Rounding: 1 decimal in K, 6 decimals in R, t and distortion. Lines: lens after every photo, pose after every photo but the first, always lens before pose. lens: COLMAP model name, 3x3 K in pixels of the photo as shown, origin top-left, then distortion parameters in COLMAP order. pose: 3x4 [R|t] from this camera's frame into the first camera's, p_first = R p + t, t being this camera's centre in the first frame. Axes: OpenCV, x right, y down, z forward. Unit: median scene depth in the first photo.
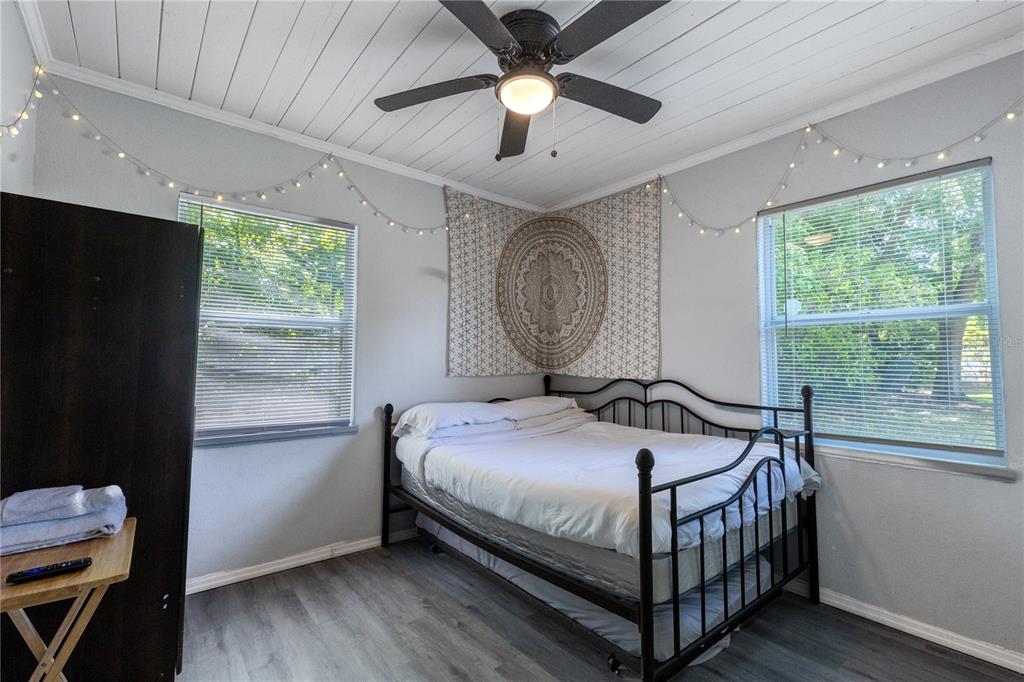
lens RADIAL K [[489.5, 0, 512.0], [0, 489.5, 341.0], [0, 0, 1]] dist [-0.000418, -0.000224]
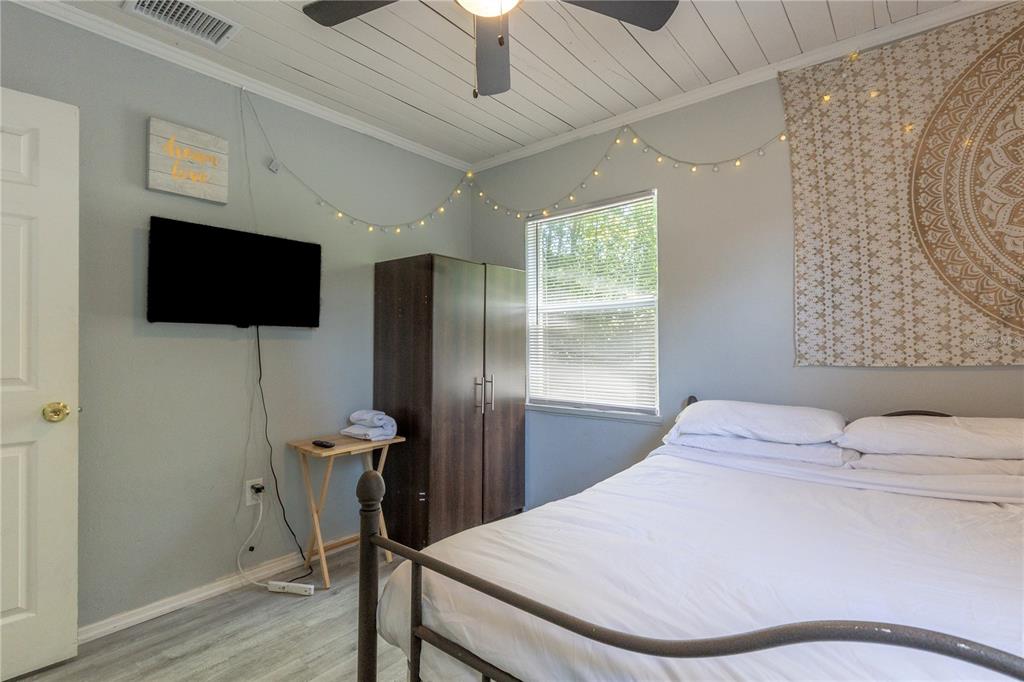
lens RADIAL K [[489.5, 0, 512.0], [0, 489.5, 341.0], [0, 0, 1]] dist [-0.000418, -0.000224]
pose [[0.153455, -0.017592, -0.987999, 0.419756], [0.046878, 0.998845, -0.010504, 0.027983], [0.987043, -0.044703, 0.154102, 0.496934]]
